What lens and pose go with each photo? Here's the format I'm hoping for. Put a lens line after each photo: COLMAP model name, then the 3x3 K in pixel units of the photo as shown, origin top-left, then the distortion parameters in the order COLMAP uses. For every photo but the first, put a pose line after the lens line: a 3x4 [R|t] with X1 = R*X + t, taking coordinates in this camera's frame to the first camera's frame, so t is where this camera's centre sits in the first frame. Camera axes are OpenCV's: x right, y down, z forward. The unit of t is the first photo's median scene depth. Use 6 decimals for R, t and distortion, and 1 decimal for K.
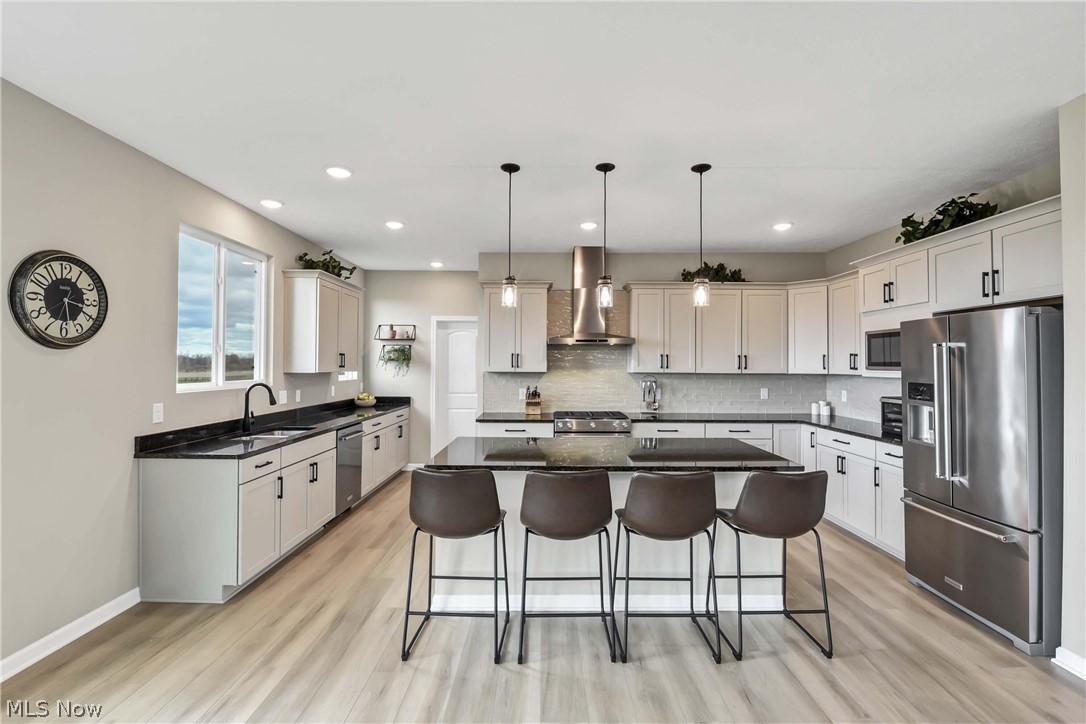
lens RADIAL K [[483.3, 0, 539.8], [0, 483.3, 356.9], [0, 0, 1]] dist [-0.001263, -0.000044]
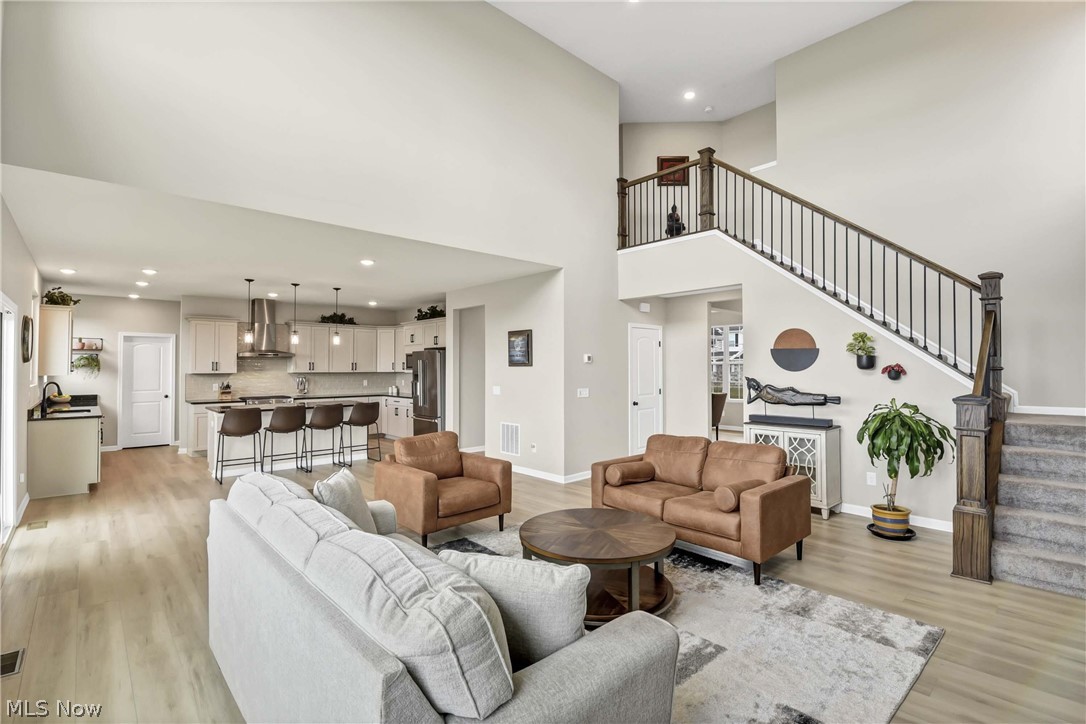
lens RADIAL K [[503.0, 0, 548.2], [0, 503.0, 357.4], [0, 0, 1]] dist [-0.001248, -0.001247]
pose [[0.726052, 0.005089, 0.687621, -0.404882], [-0.006602, 0.999978, -0.000429, -0.029434], [-0.687608, -0.004228, 0.726070, -1.007864]]
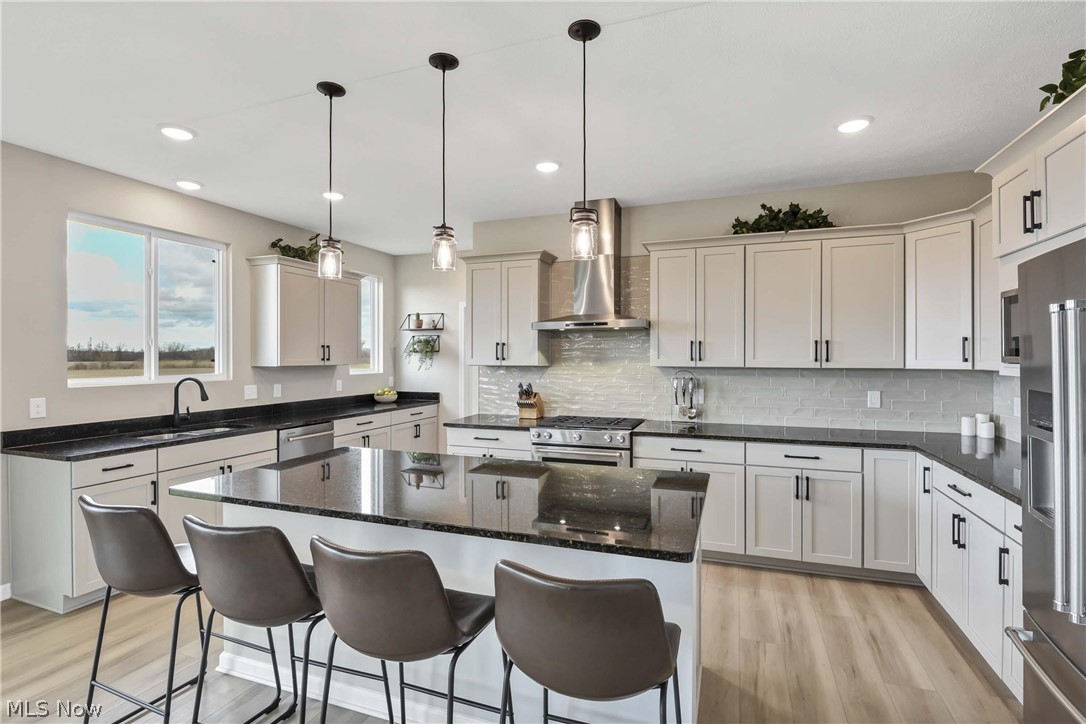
lens RADIAL K [[503.0, 0, 548.2], [0, 503.0, 357.4], [0, 0, 1]] dist [-0.001248, -0.001247]
pose [[0.938509, -0.004114, -0.345230, 0.319170], [0.010185, 0.999824, 0.015772, 0.005240], [0.345104, -0.018318, 0.938386, 0.241759]]
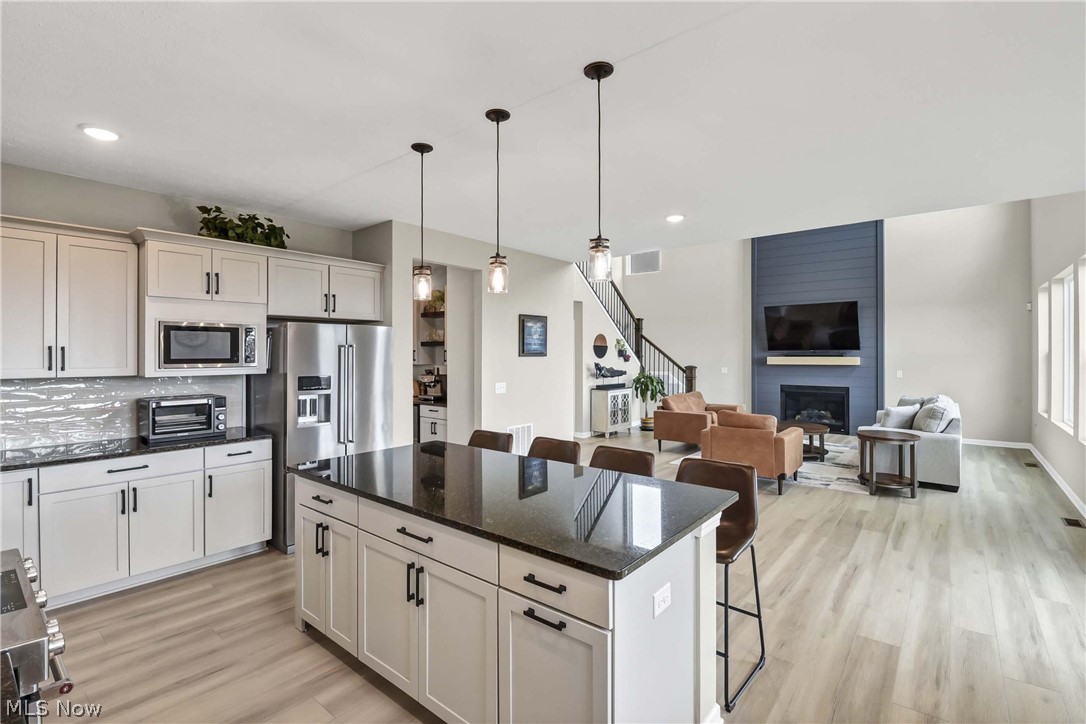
lens RADIAL K [[494.7, 0, 536.1], [0, 494.7, 355.8], [0, 0, 1]] dist [-0.001935, -0.000686]
pose [[-0.771979, -0.006138, 0.635618, -0.269840], [-0.013194, 0.999893, -0.006370, 0.001722], [-0.635511, -0.013304, -0.771978, 1.004865]]
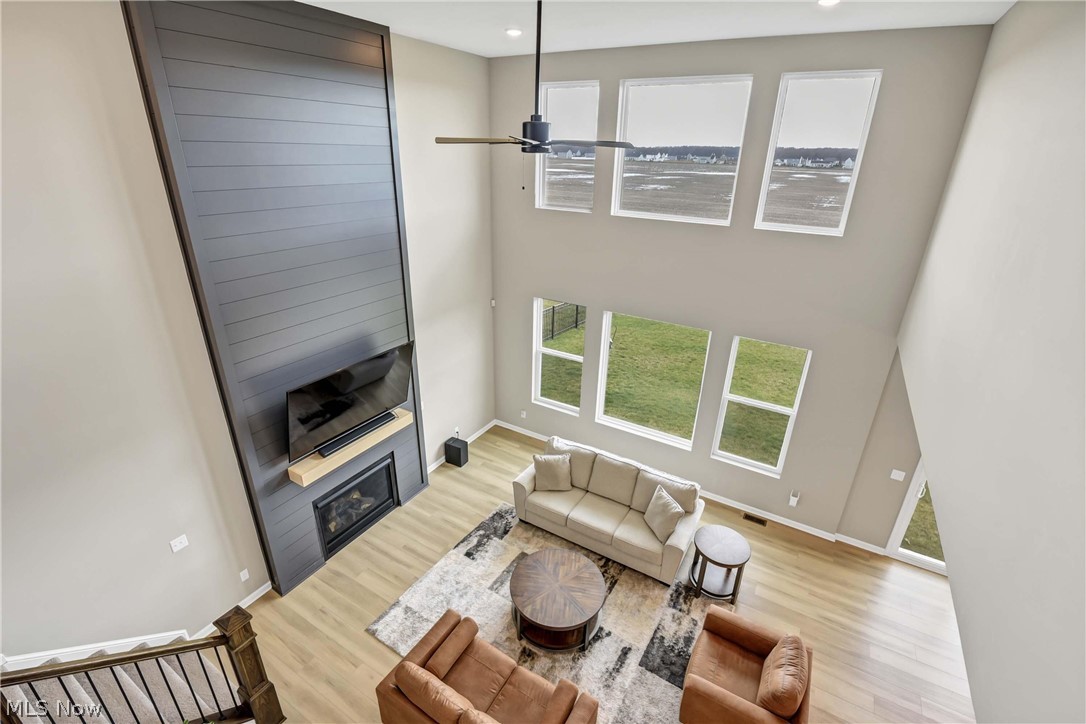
lens RADIAL K [[483.3, 0, 539.8], [0, 483.3, 356.9], [0, 0, 1]] dist [-0.001263, -0.000044]
pose [[-0.494503, 0.335623, -0.801763, 0.717845], [-0.022422, 0.917208, 0.397778, -0.625072], [0.868887, 0.214679, -0.446036, -0.275485]]
